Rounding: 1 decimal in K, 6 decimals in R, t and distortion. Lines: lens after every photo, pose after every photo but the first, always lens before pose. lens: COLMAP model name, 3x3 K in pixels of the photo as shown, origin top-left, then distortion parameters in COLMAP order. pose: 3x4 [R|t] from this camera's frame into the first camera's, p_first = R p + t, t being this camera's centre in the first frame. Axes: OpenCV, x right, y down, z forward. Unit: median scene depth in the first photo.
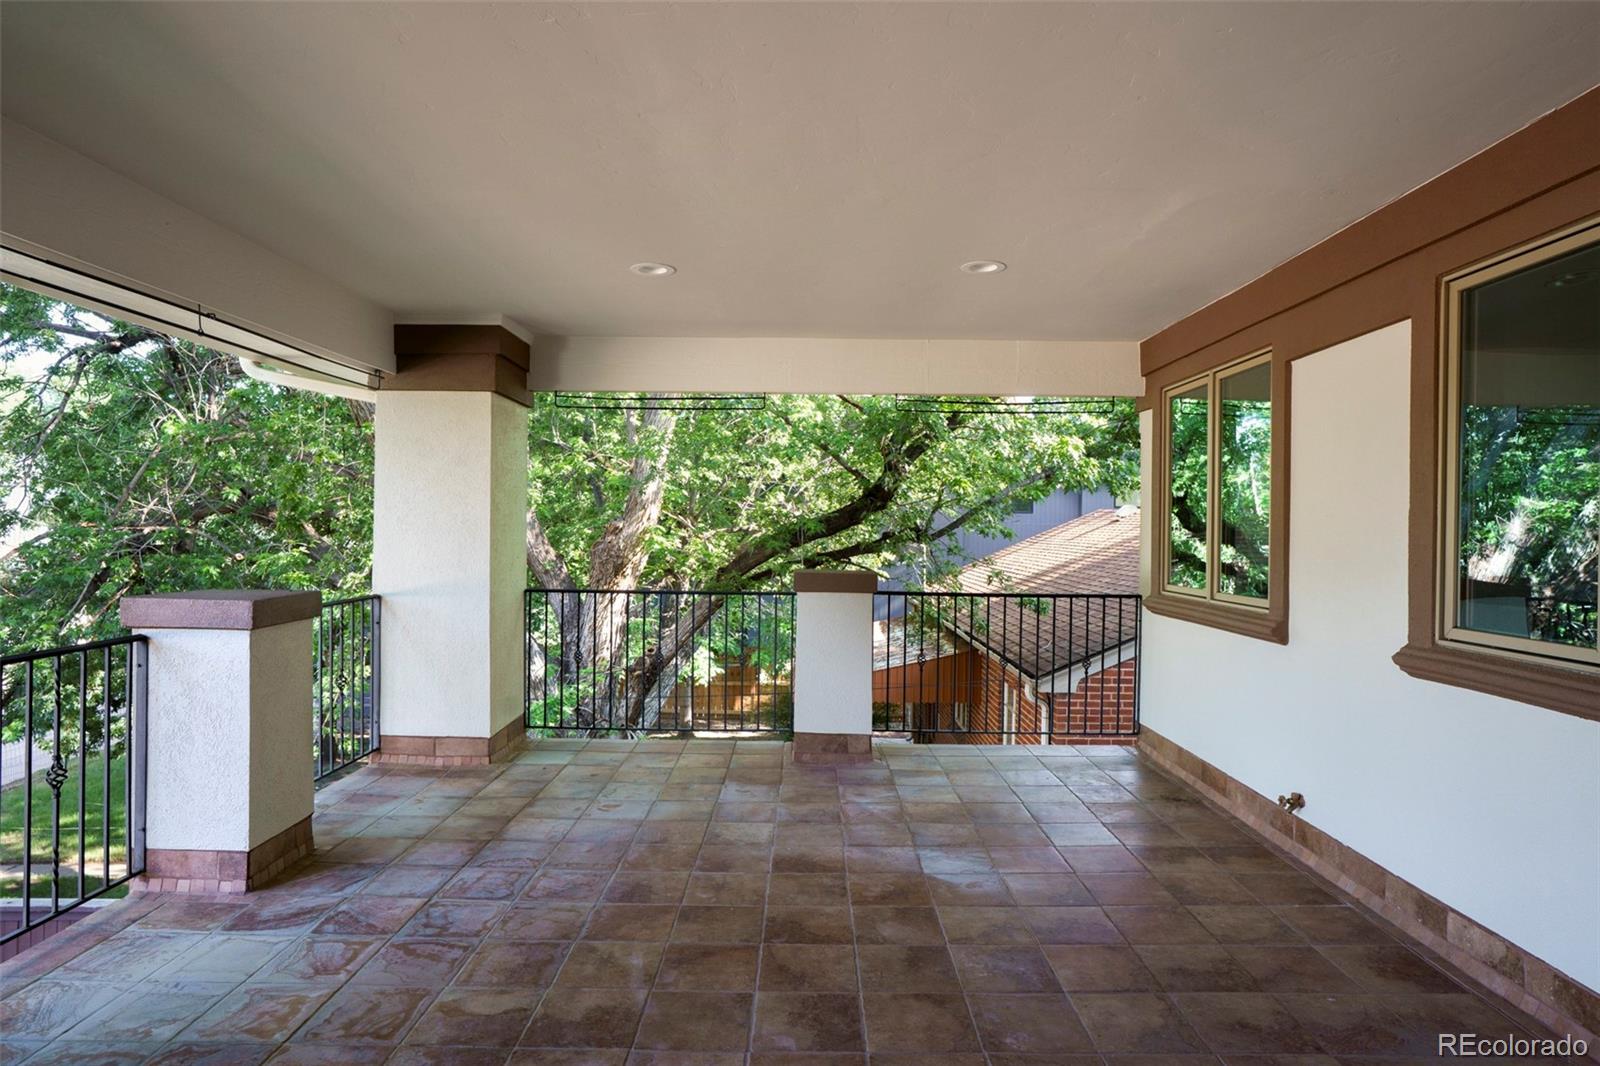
lens RADIAL K [[913.3, 0, 796.0], [0, 913.3, 529.9], [0, 0, 1]] dist [-0.000820, 0.000144]
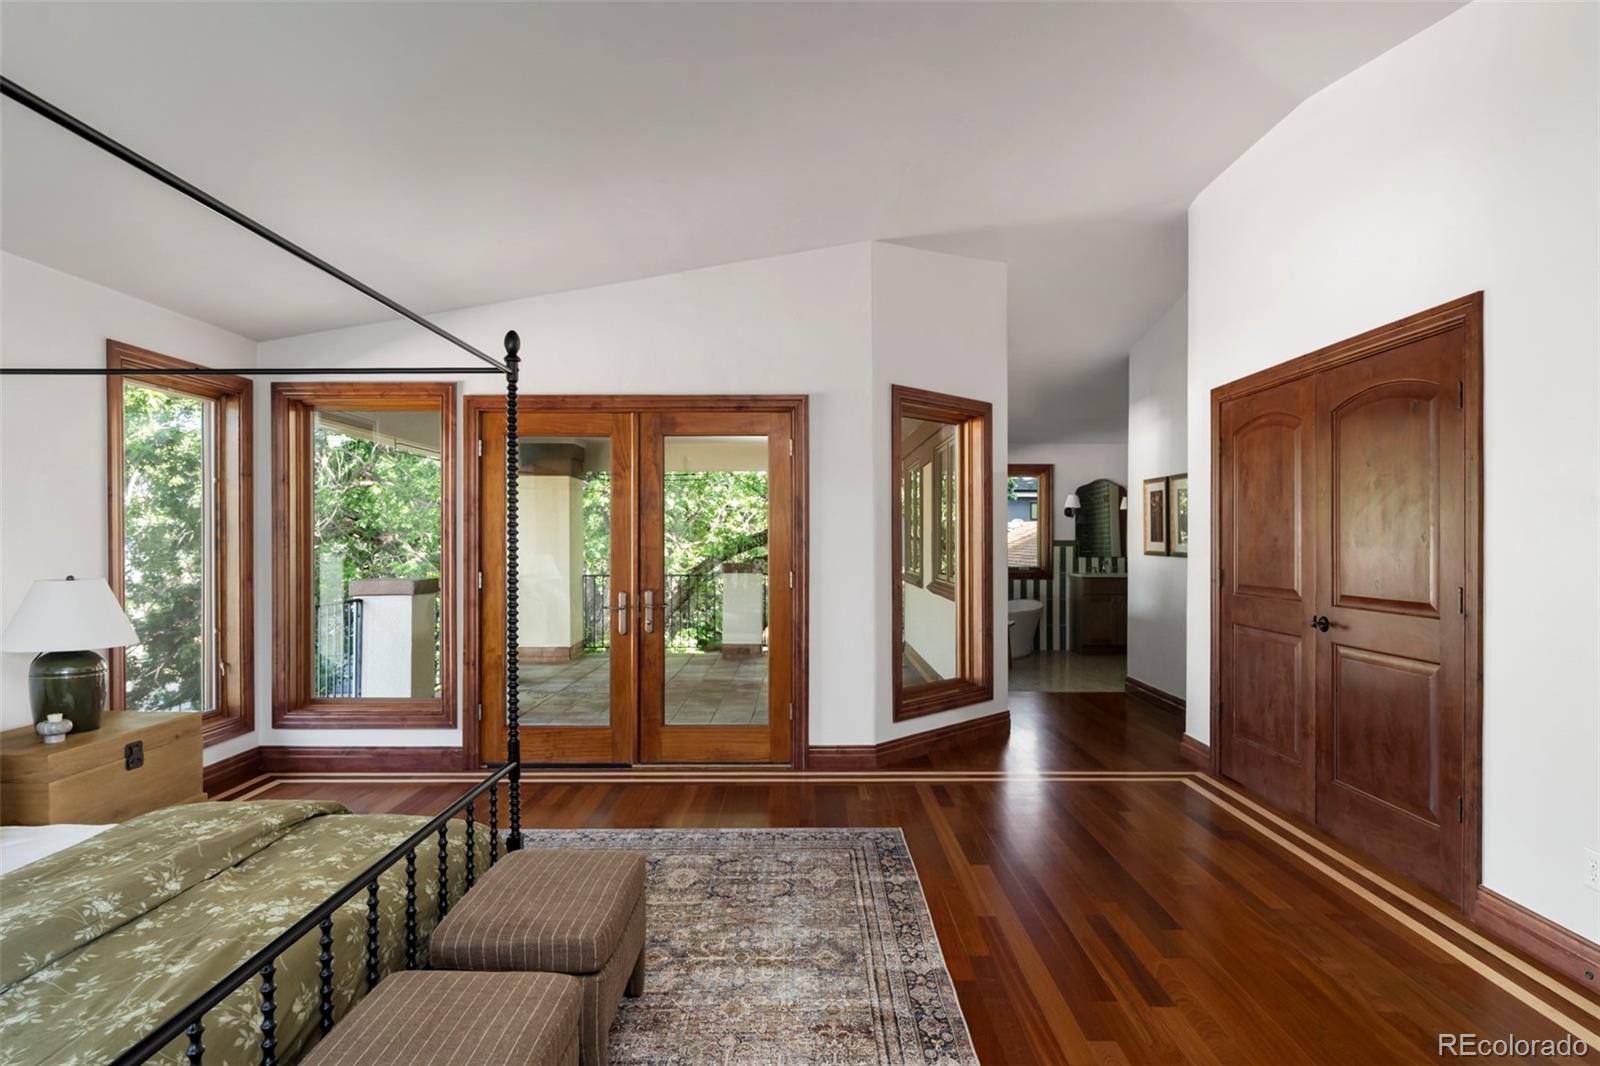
lens RADIAL K [[913.3, 0, 796.0], [0, 913.3, 529.9], [0, 0, 1]] dist [-0.000820, 0.000144]
pose [[0.999892, -0.013750, 0.005191, 0.152394], [0.013821, 0.999807, -0.013962, 0.004002], [-0.004998, 0.014033, 0.999889, -0.992561]]
